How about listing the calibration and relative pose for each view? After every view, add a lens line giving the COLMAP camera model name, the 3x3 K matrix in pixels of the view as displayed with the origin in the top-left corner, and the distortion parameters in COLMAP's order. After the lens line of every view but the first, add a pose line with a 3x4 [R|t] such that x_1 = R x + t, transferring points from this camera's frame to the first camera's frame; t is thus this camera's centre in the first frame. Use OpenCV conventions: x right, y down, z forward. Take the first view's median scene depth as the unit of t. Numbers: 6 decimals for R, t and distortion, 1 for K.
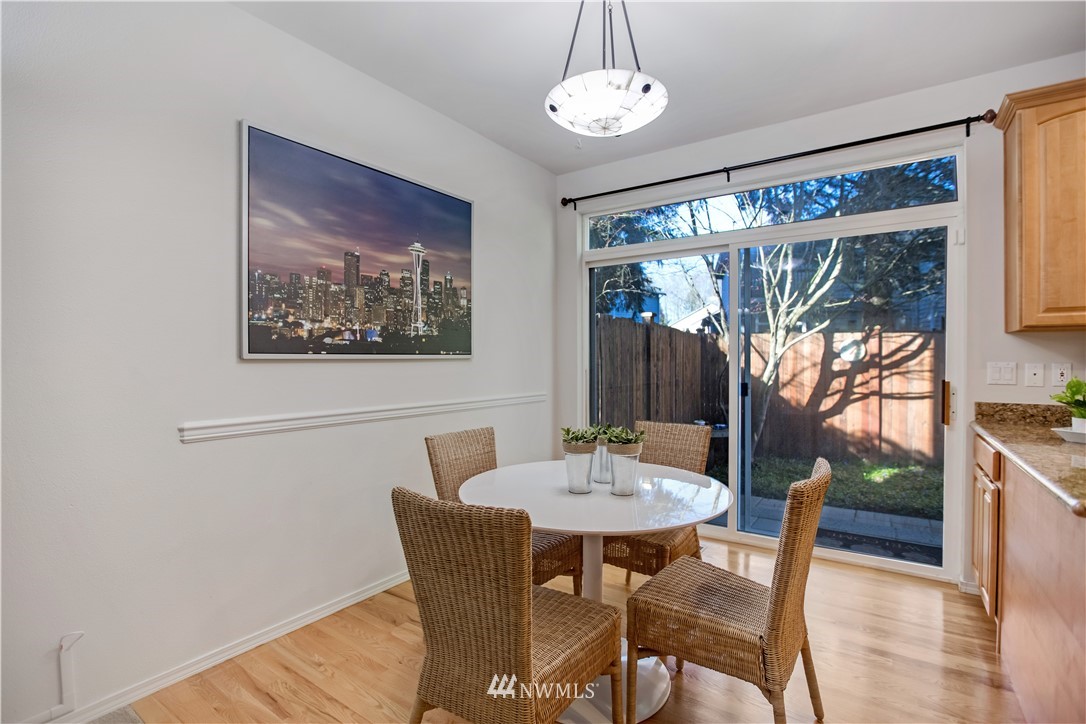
lens RADIAL K [[516.6, 0, 550.2], [0, 516.6, 370.1], [0, 0, 1]] dist [-0.047314, 0.001691]
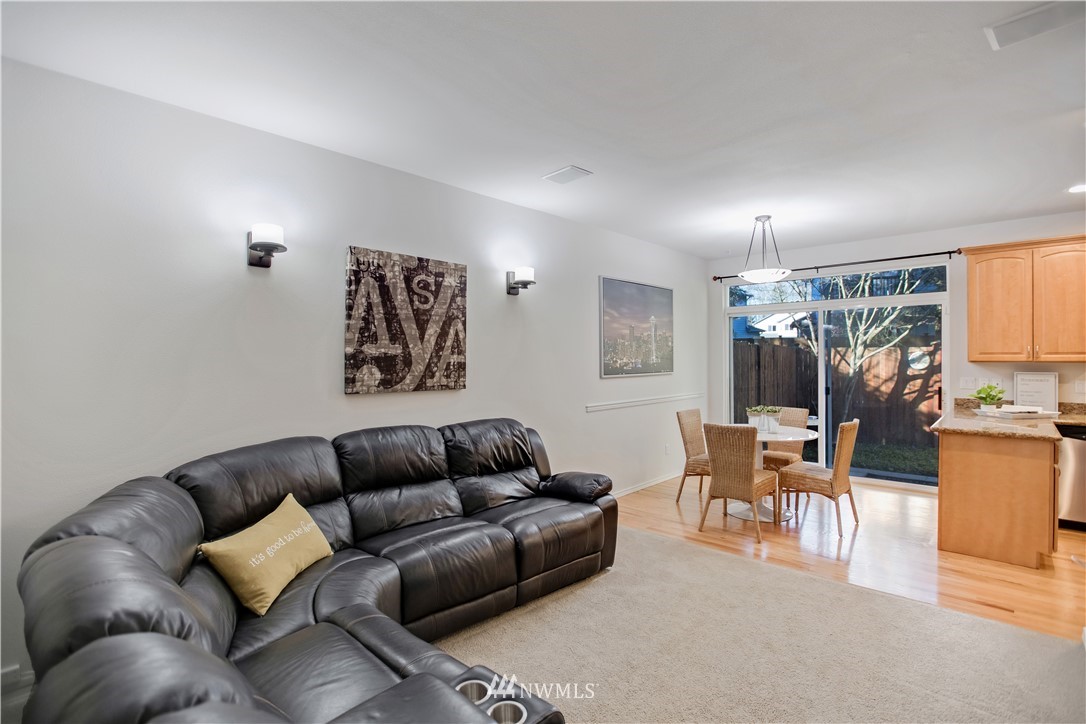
lens RADIAL K [[516.6, 0, 550.2], [0, 516.6, 370.1], [0, 0, 1]] dist [-0.047314, 0.001691]
pose [[0.988768, -0.001193, -0.149455, -0.346632], [0.001395, 0.999998, 0.001250, -0.042417], [0.149453, -0.001445, 0.988768, -1.000120]]
